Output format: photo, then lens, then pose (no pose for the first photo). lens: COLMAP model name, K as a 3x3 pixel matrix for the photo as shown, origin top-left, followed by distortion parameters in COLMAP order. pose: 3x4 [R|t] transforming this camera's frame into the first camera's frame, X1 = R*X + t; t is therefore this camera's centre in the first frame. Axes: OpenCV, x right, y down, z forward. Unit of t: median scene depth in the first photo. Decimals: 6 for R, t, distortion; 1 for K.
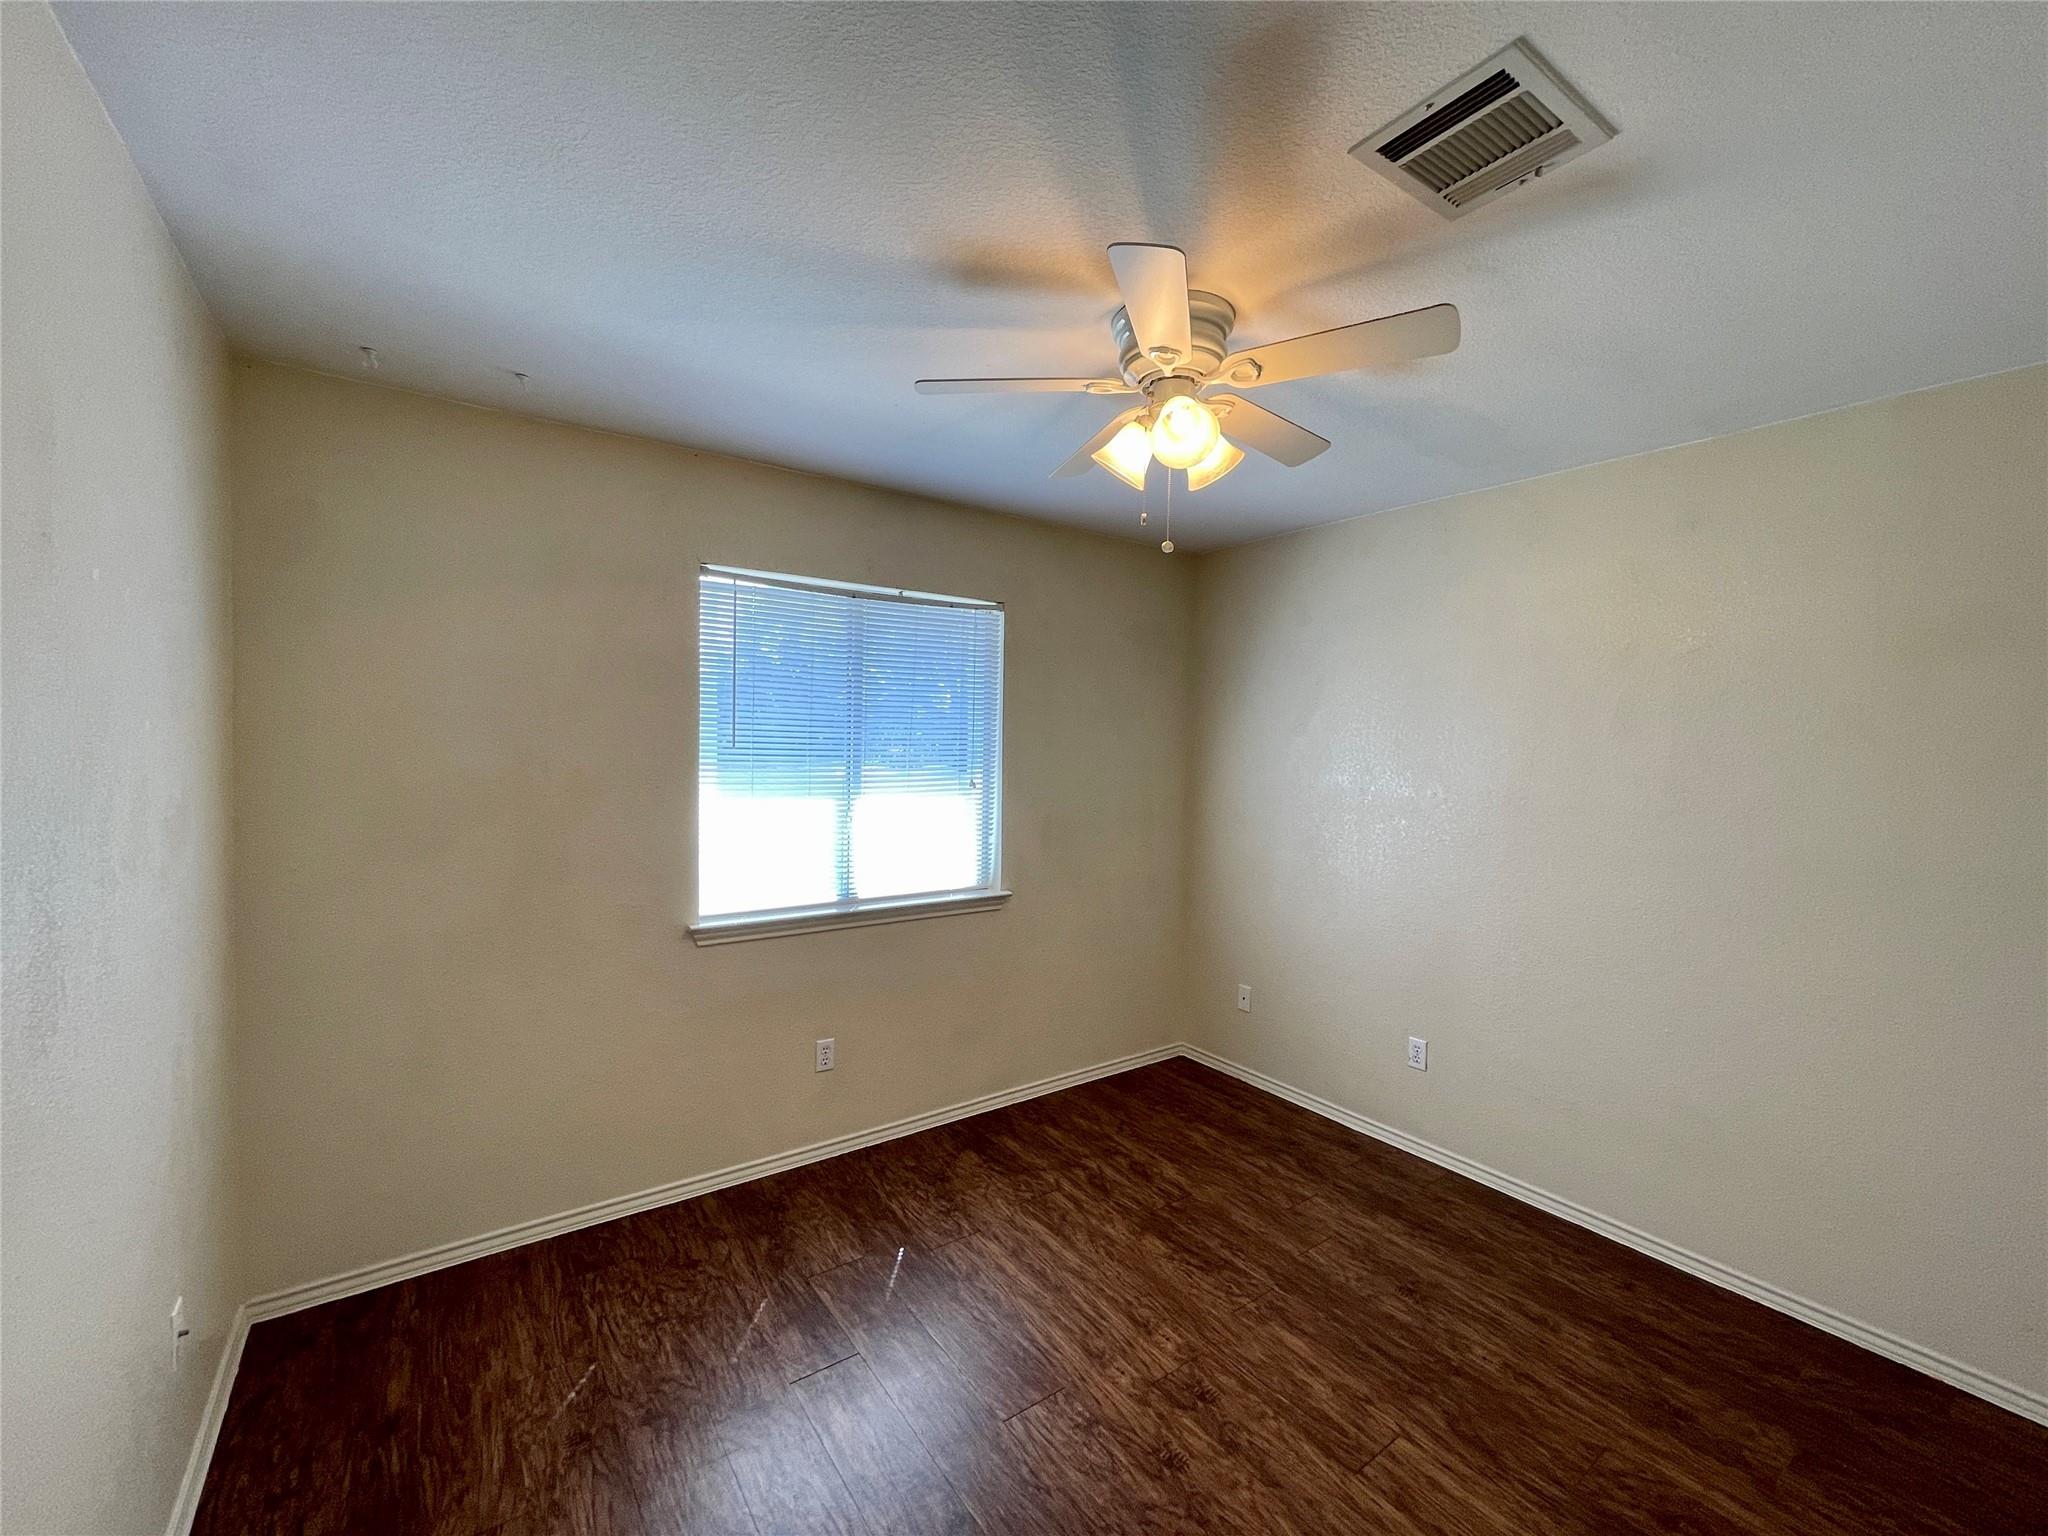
lens RADIAL K [[831.8, 0, 1019.2], [0, 831.8, 767.7], [0, 0, 1]] dist [-0.005620, 0.003157]
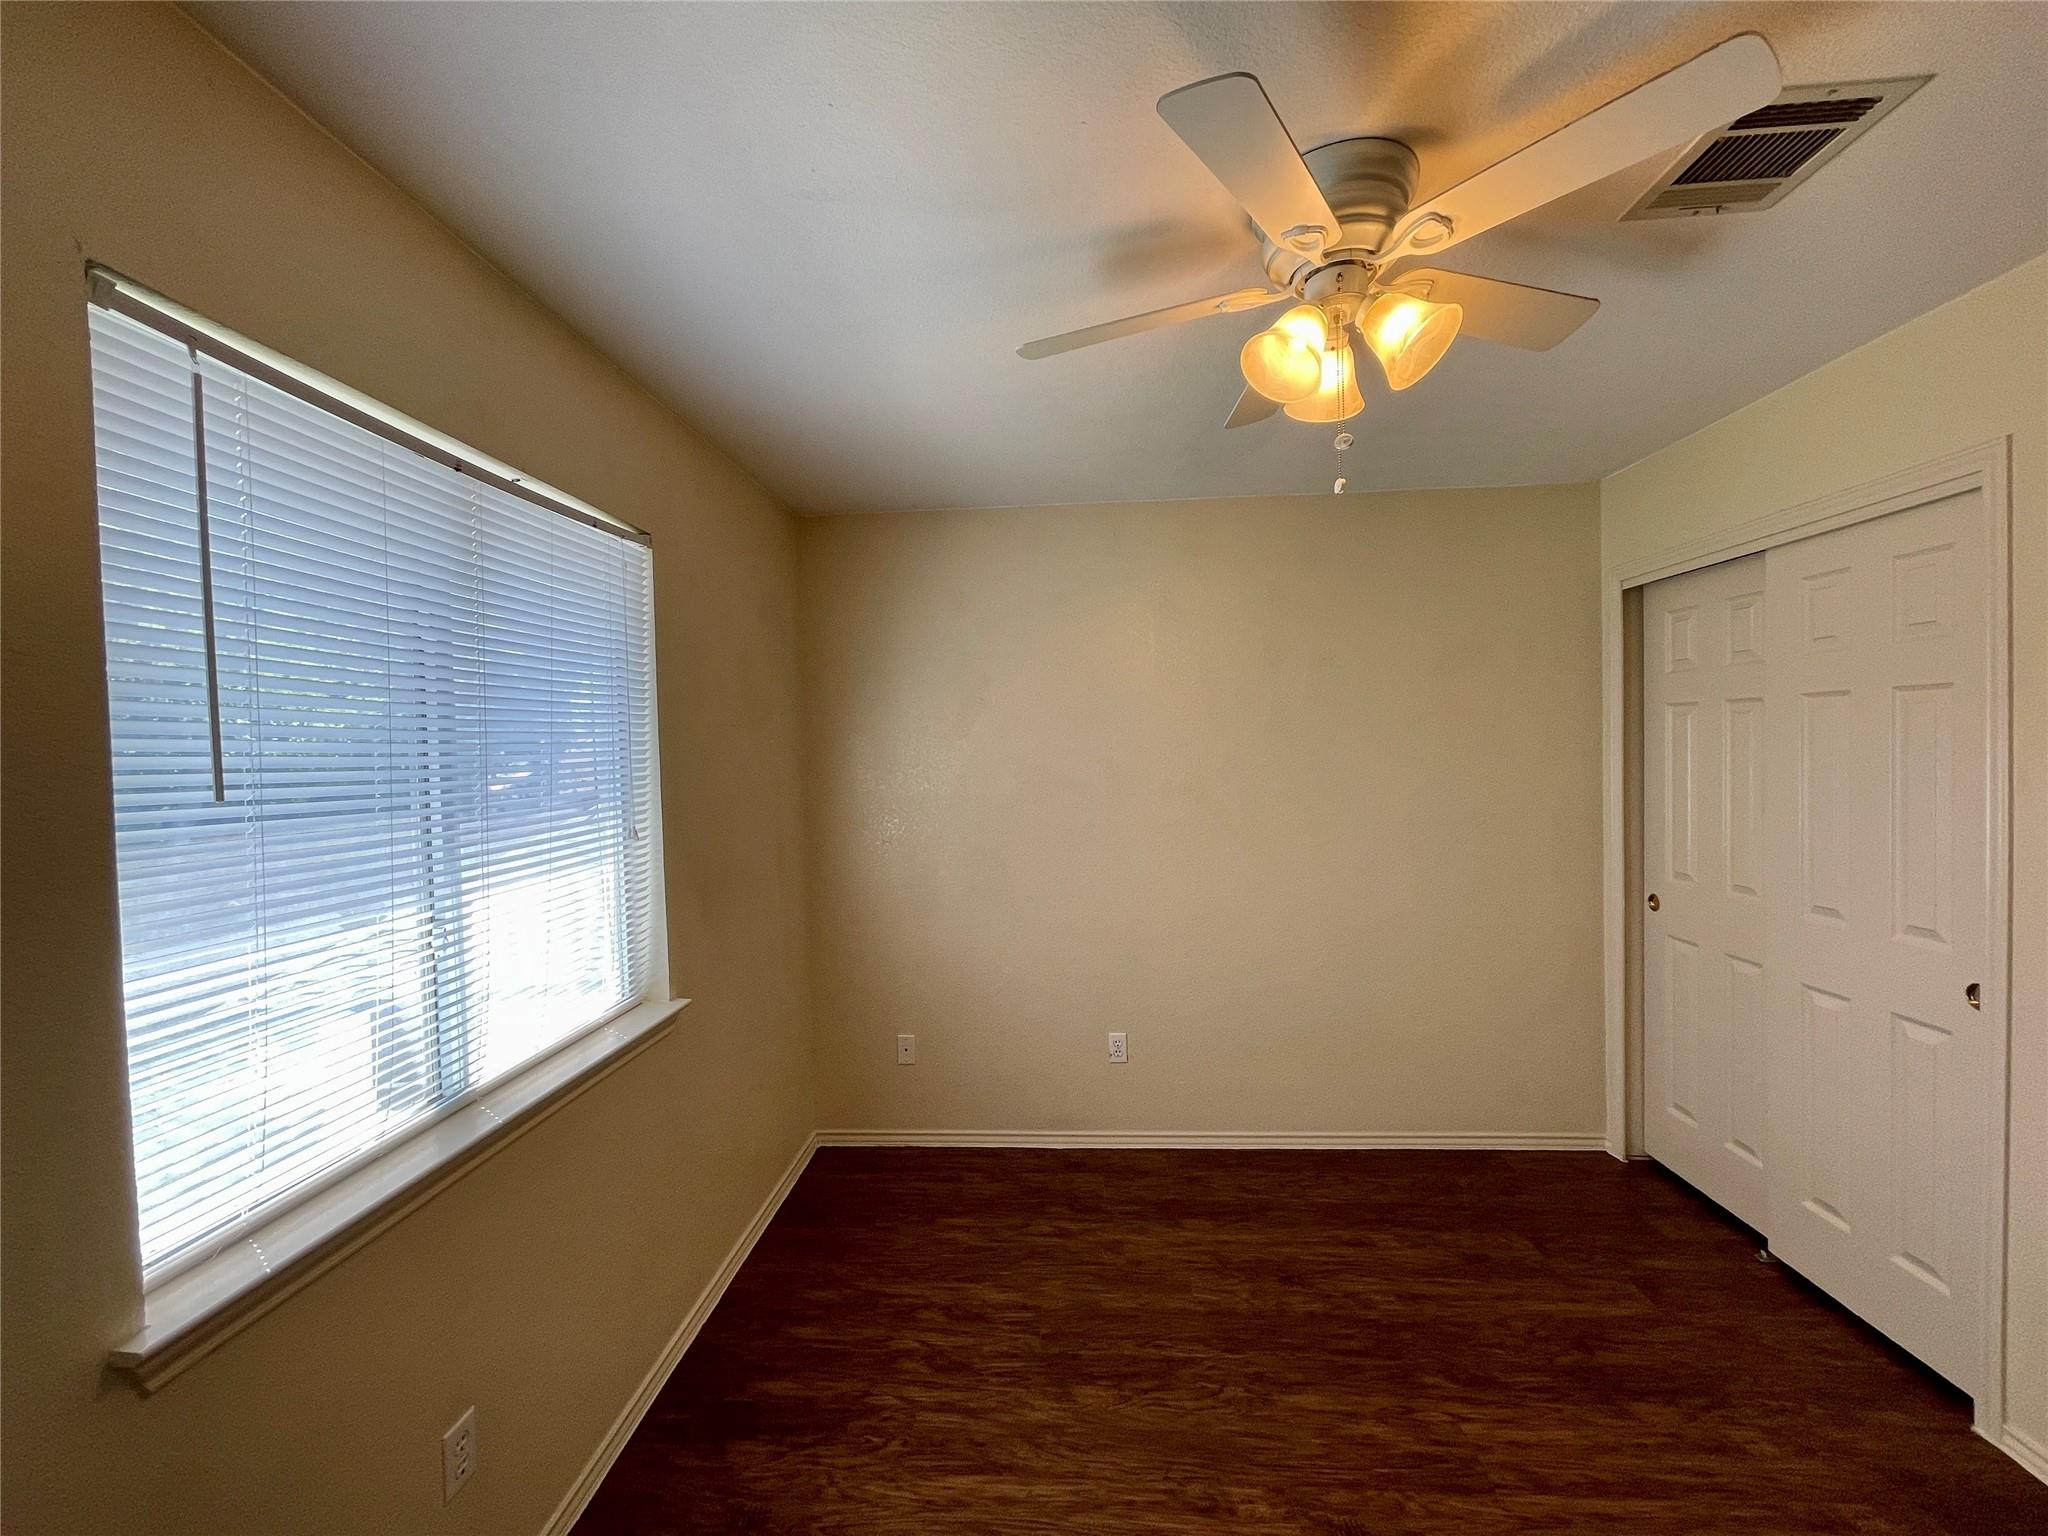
lens RADIAL K [[831.8, 0, 1023.6], [0, 831.8, 762.9], [0, 0, 1]] dist [-0.005620, 0.003157]
pose [[0.634027, -0.049504, 0.771725, -0.413910], [0.063407, 0.997917, 0.011921, -0.024207], [-0.770707, 0.041374, 0.635845, 0.498904]]
